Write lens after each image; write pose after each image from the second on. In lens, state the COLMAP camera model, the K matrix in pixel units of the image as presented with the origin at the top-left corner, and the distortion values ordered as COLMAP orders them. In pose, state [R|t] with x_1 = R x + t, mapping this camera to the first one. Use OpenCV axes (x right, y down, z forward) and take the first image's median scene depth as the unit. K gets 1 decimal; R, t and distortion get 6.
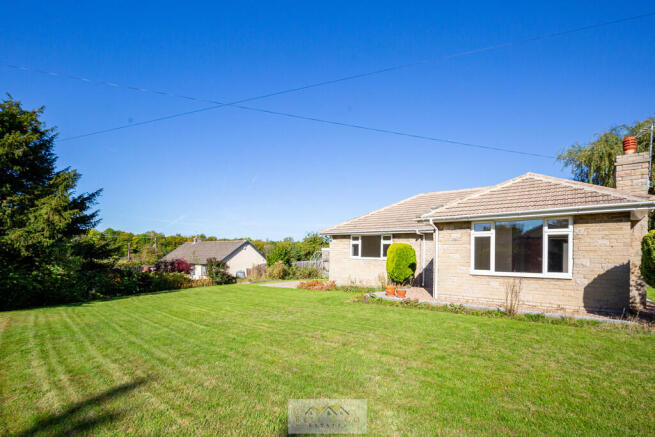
lens RADIAL K [[322.7, 0, 327.9], [0, 322.7, 247.9], [0, 0, 1]] dist [0.000489, 0.000187]
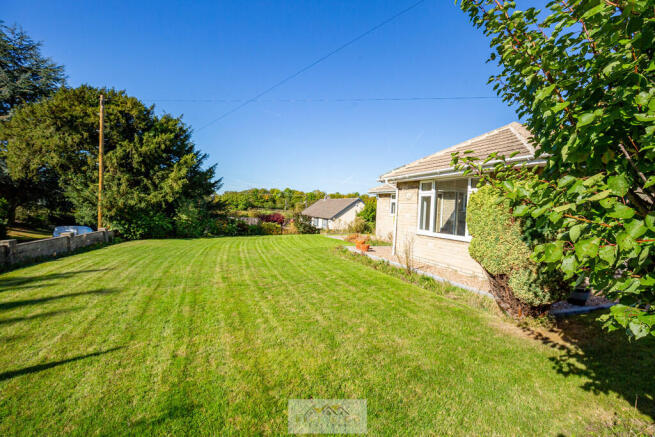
lens RADIAL K [[315.1, 0, 327.6], [0, 315.1, 223.2], [0, 0, 1]] dist [-0.004595, 0.000060]
pose [[0.861055, 0.042462, -0.506736, 0.445504], [-0.012655, 0.997988, 0.062123, -0.005180], [0.508354, -0.047079, 0.859860, 0.002868]]
